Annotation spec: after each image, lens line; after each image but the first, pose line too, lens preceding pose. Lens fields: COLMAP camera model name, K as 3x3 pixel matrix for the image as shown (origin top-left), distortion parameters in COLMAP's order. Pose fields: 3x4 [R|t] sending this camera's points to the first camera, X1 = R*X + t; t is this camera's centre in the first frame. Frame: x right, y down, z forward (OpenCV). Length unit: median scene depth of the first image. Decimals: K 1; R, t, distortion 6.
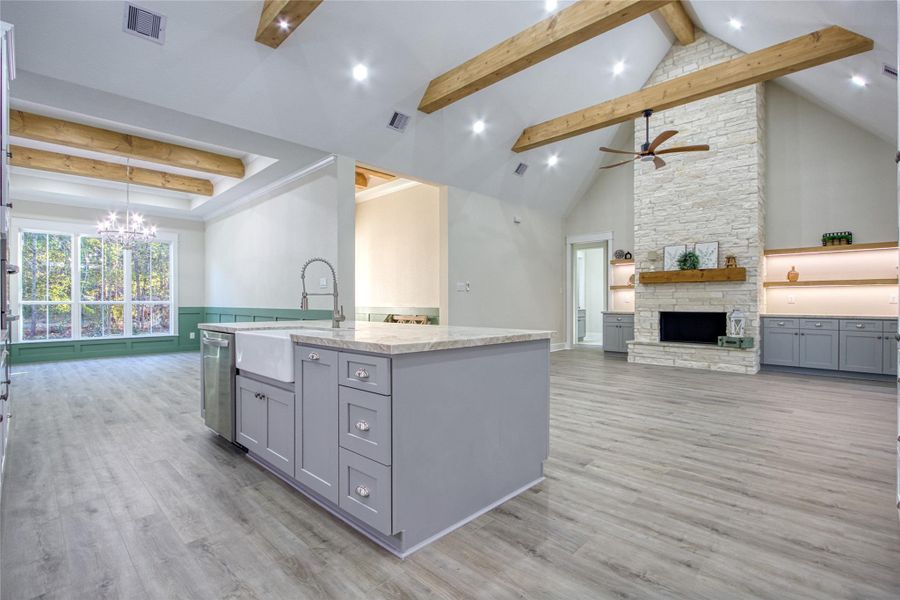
lens RADIAL K [[428.5, 0, 459.2], [0, 428.5, 300.3], [0, 0, 1]] dist [-0.017576, 0.003179]
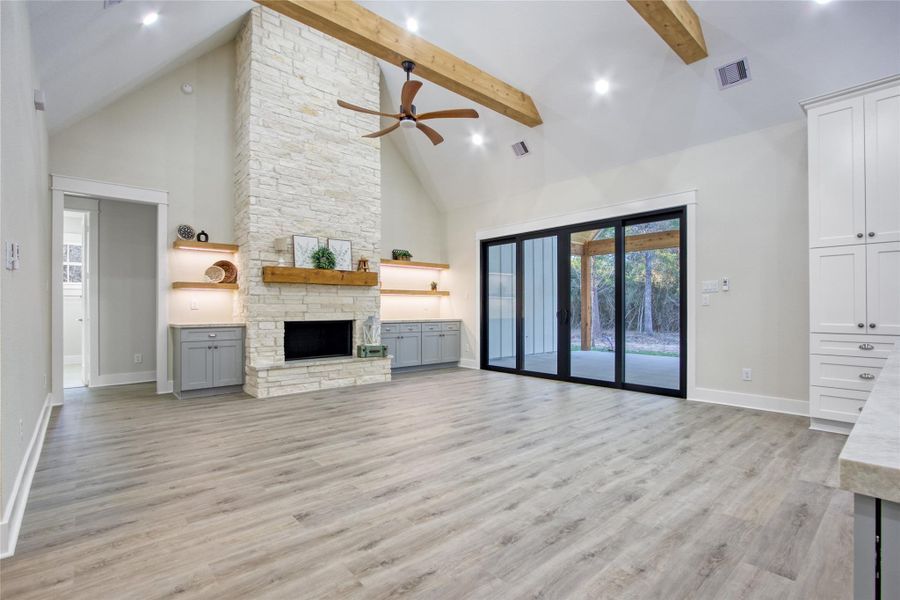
lens RADIAL K [[428.5, 0, 443.1], [0, 428.5, 306.9], [0, 0, 1]] dist [-0.017576, 0.003179]
pose [[0.067926, 0.004036, 0.997682, -0.285398], [-0.003235, 0.999987, -0.003825, 0.003389], [-0.997685, -0.002968, 0.067938, 0.757698]]
